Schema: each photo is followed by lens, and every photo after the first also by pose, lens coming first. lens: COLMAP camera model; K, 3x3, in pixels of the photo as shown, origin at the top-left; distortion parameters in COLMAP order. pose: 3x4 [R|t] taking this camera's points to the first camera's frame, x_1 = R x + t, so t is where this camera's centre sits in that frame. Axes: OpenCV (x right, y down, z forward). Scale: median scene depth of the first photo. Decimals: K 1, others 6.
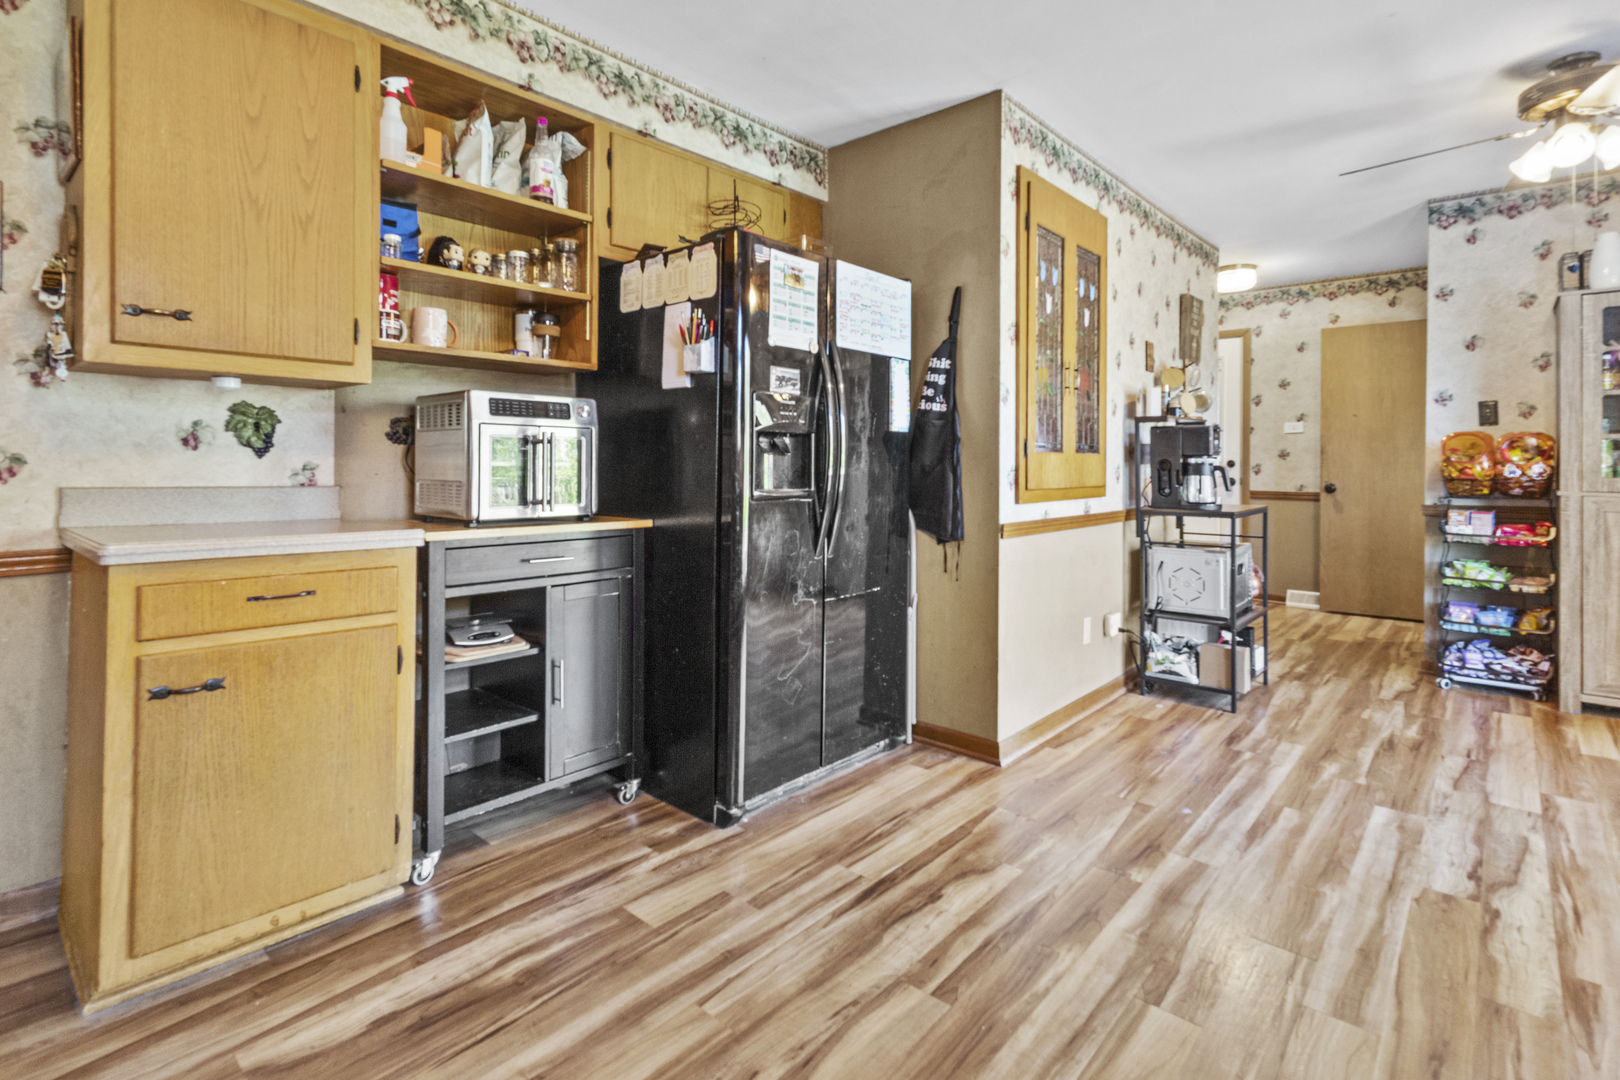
lens RADIAL K [[764.4, 0, 800.9], [0, 764.4, 479.2], [0, 0, 1]] dist [-0.001319, 0.002095]
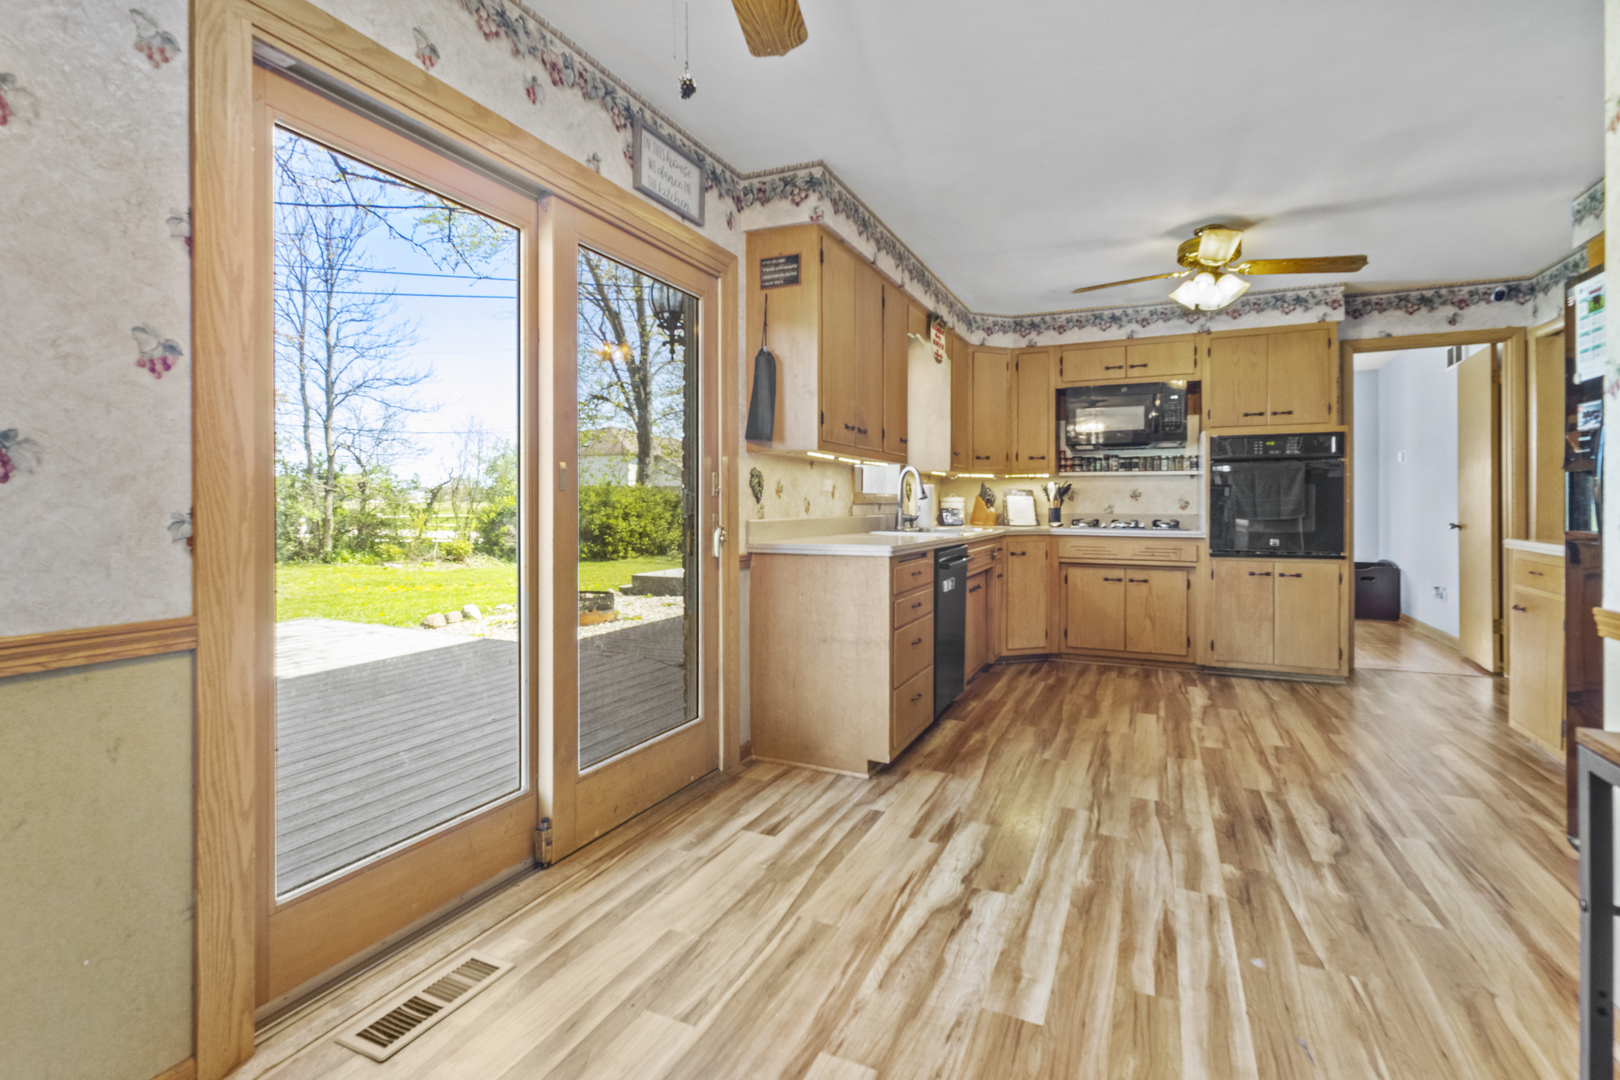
lens RADIAL K [[764.4, 0, 797.1], [0, 764.4, 511.2], [0, 0, 1]] dist [-0.001319, 0.002095]
pose [[-0.955171, 0.002102, -0.296048, 1.236134], [-0.004266, 0.999773, 0.020864, -0.026710], [0.296025, 0.021192, -0.954945, 1.677130]]
